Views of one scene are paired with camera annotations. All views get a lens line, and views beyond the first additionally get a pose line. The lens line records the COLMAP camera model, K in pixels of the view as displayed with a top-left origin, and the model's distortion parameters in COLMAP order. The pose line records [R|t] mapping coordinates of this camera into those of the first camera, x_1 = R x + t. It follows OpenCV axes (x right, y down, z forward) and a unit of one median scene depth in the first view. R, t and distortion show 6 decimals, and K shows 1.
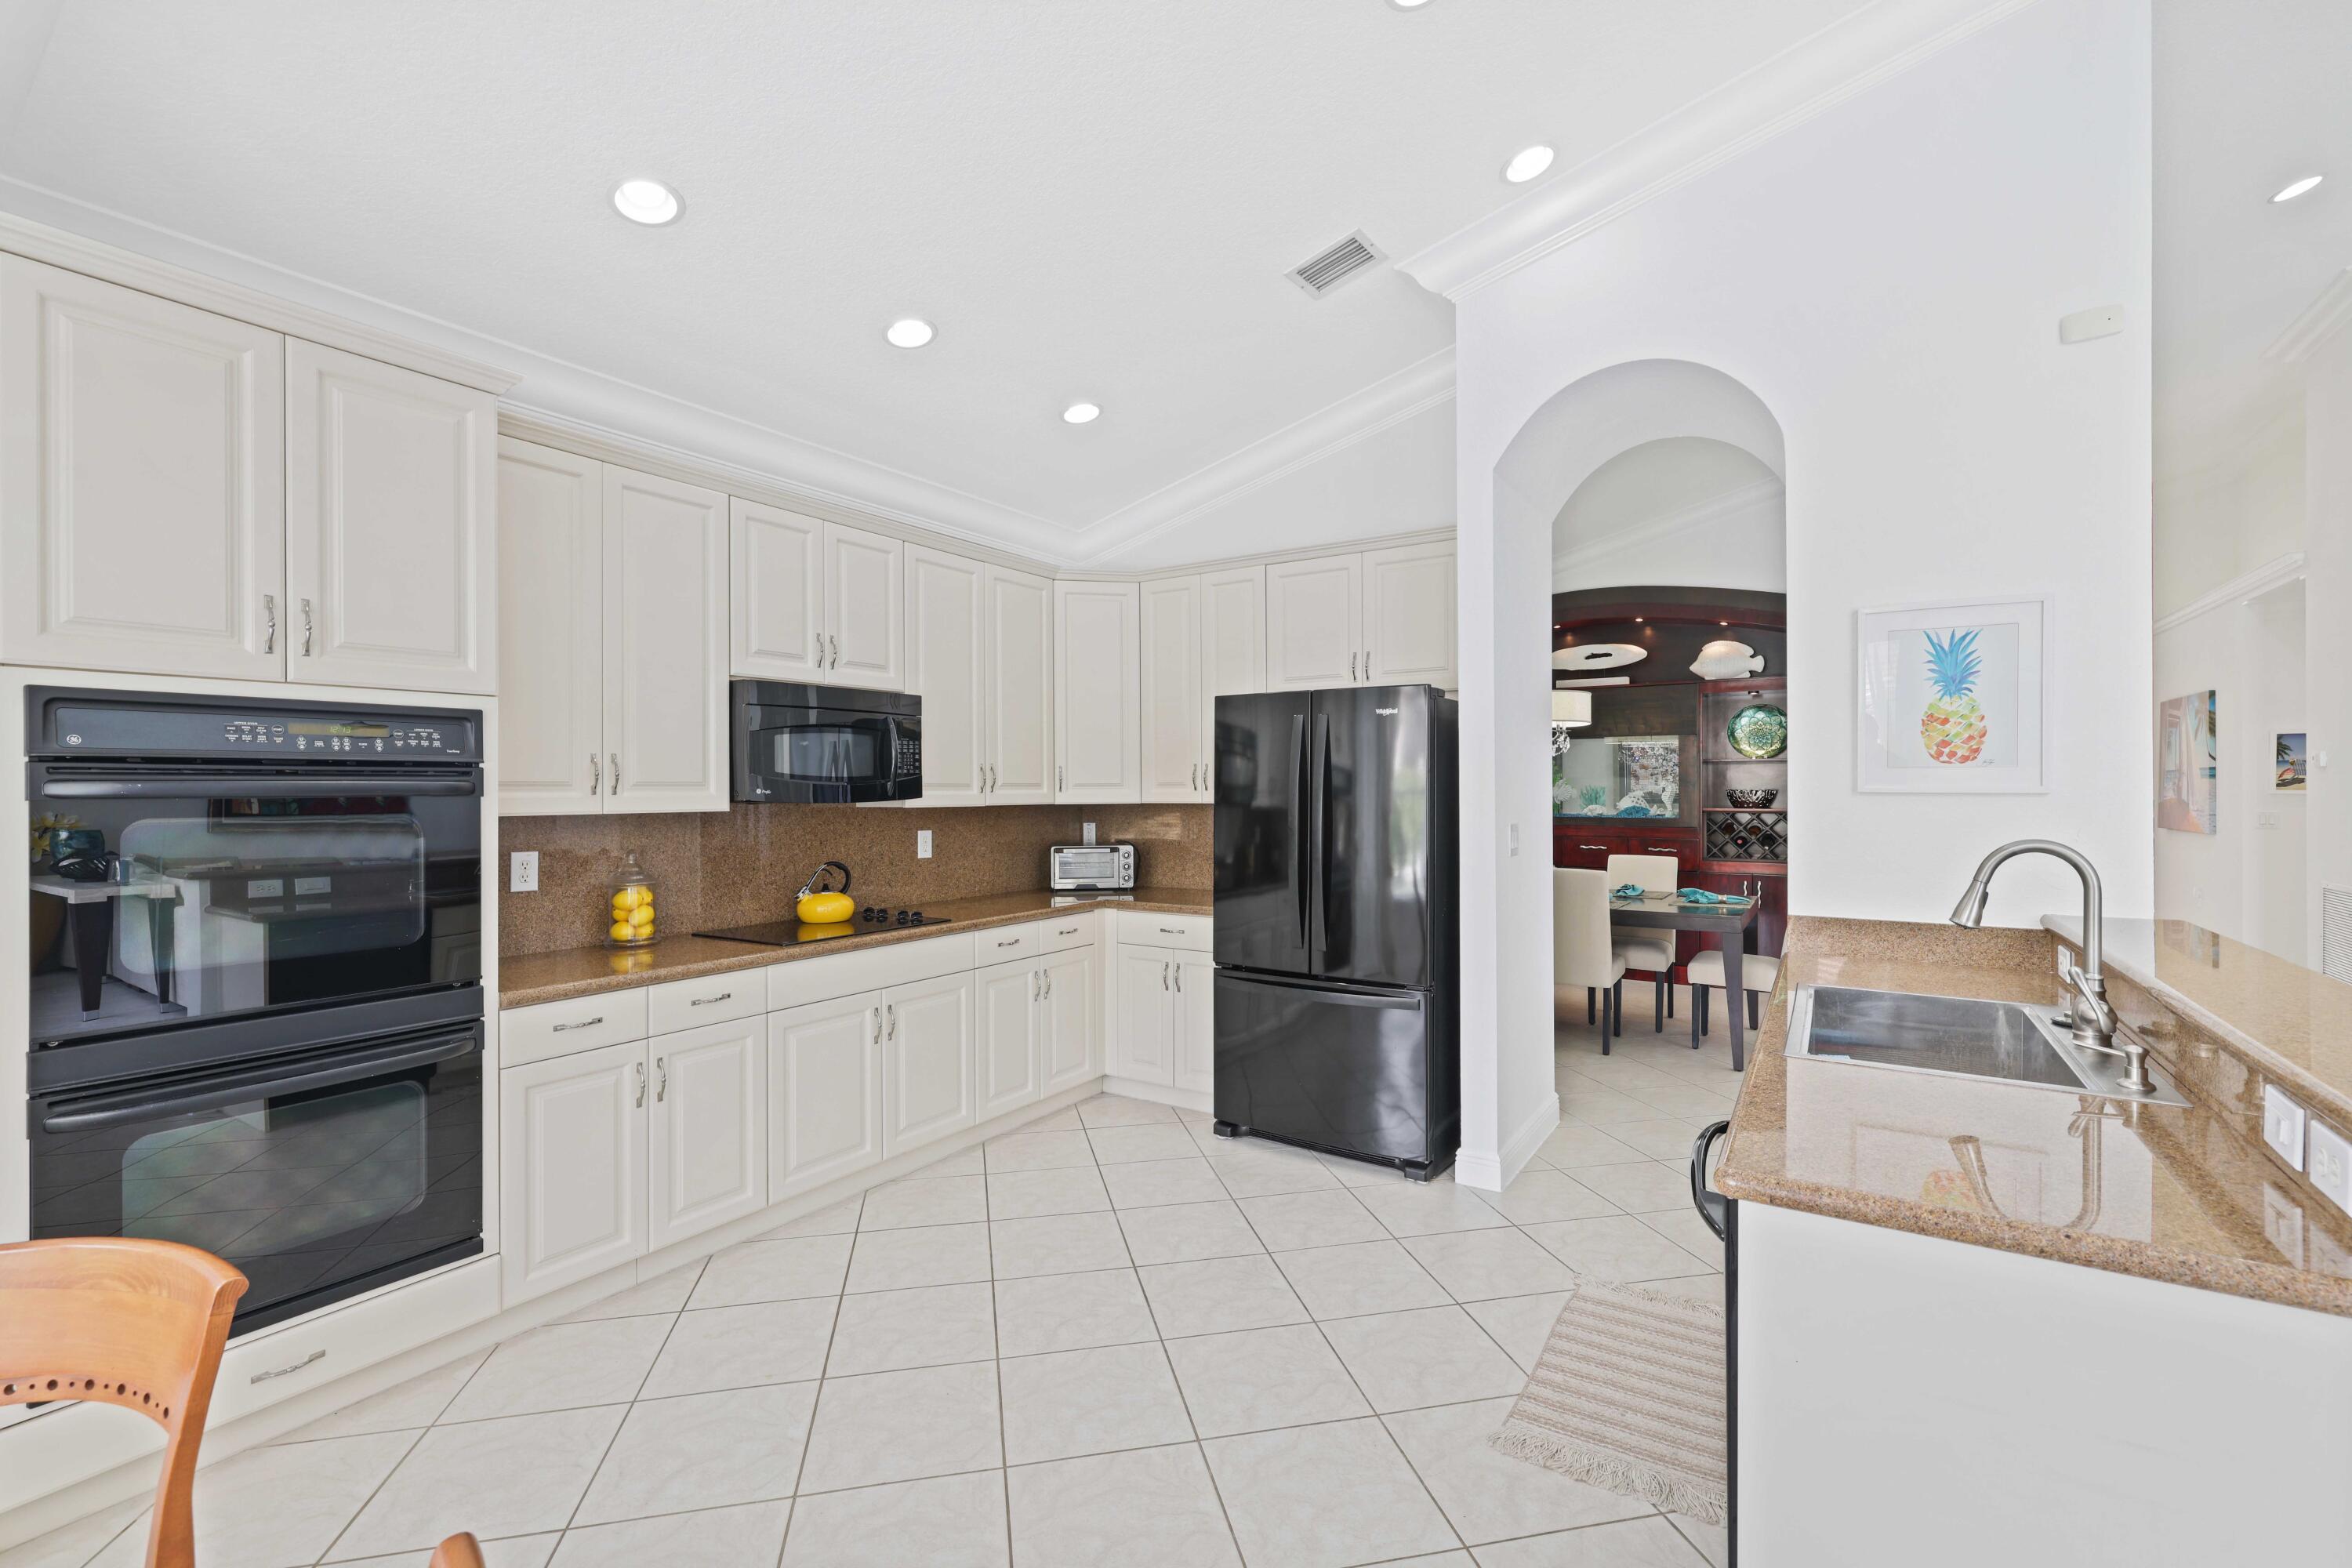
lens RADIAL K [[1007.4, 0, 1165.3], [0, 1007.4, 784.4], [0, 0, 1]] dist [-0.002351, 0.000519]
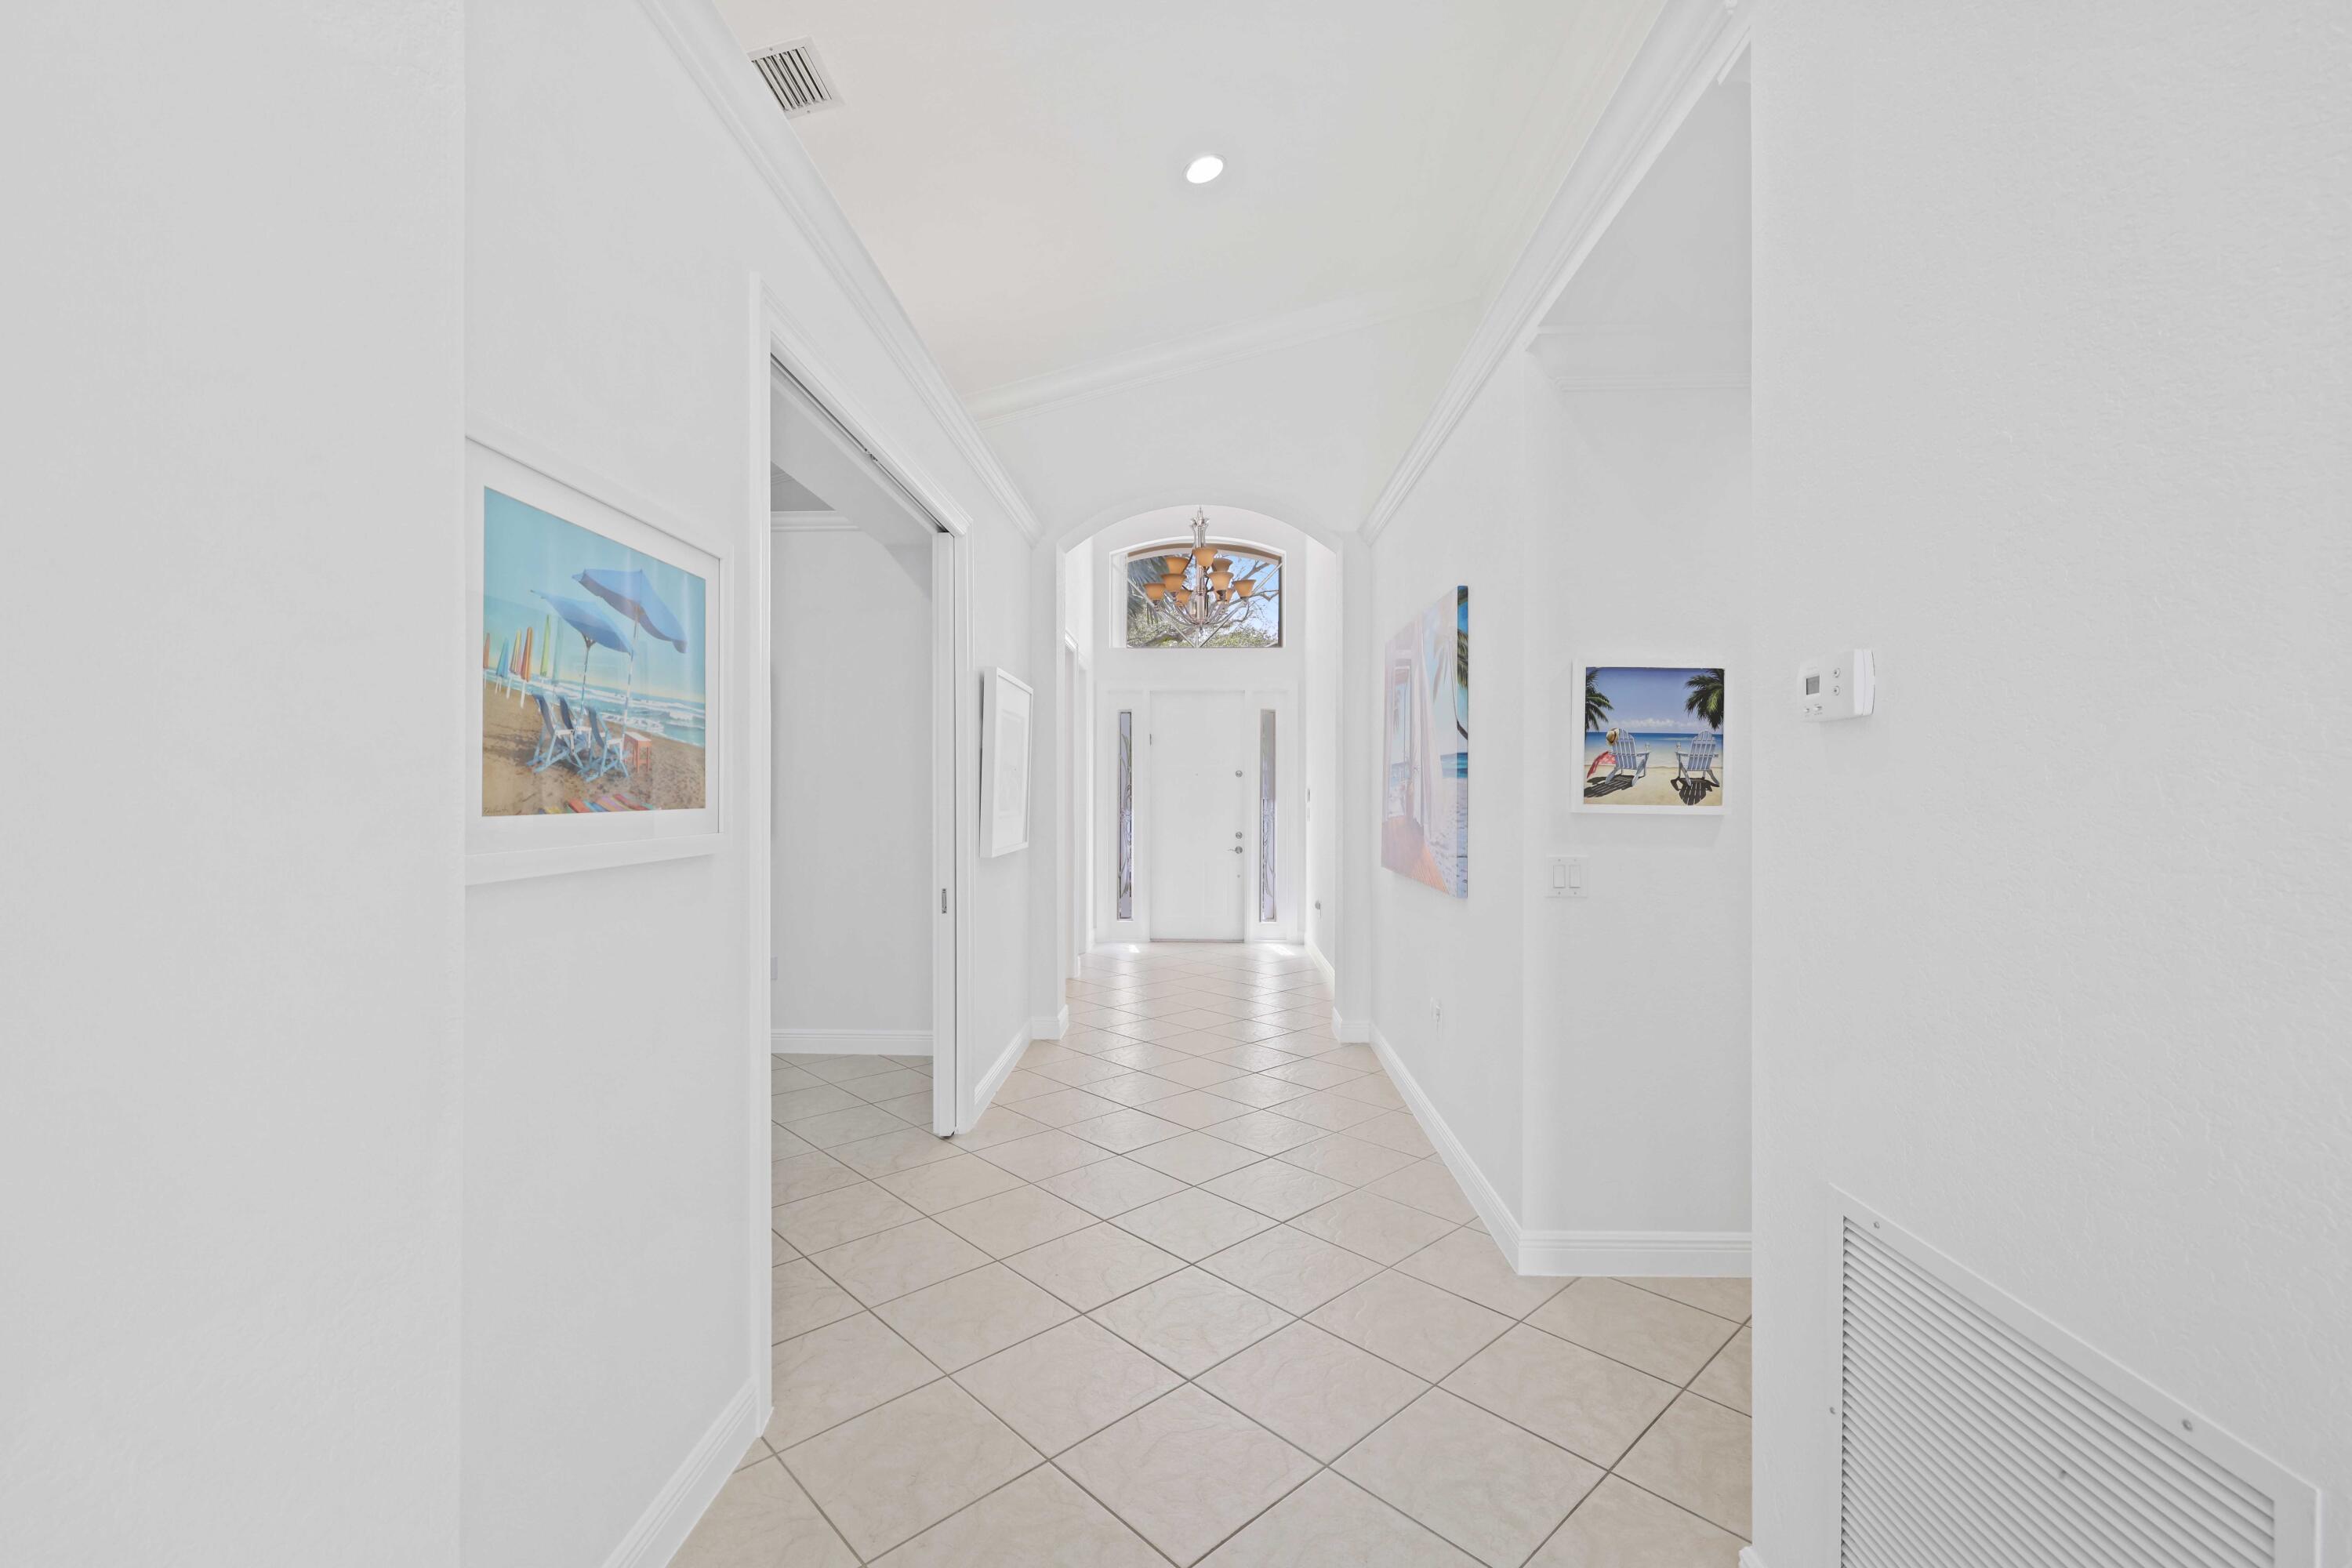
lens RADIAL K [[1007.4, 0, 1168.6], [0, 1007.4, 797.7], [0, 0, 1]] dist [-0.002351, 0.000519]
pose [[0.848843, -0.000419, 0.528645, 0.682754], [-0.004561, 0.999957, 0.008115, 0.000213], [-0.528626, -0.009300, 0.848804, 0.678991]]
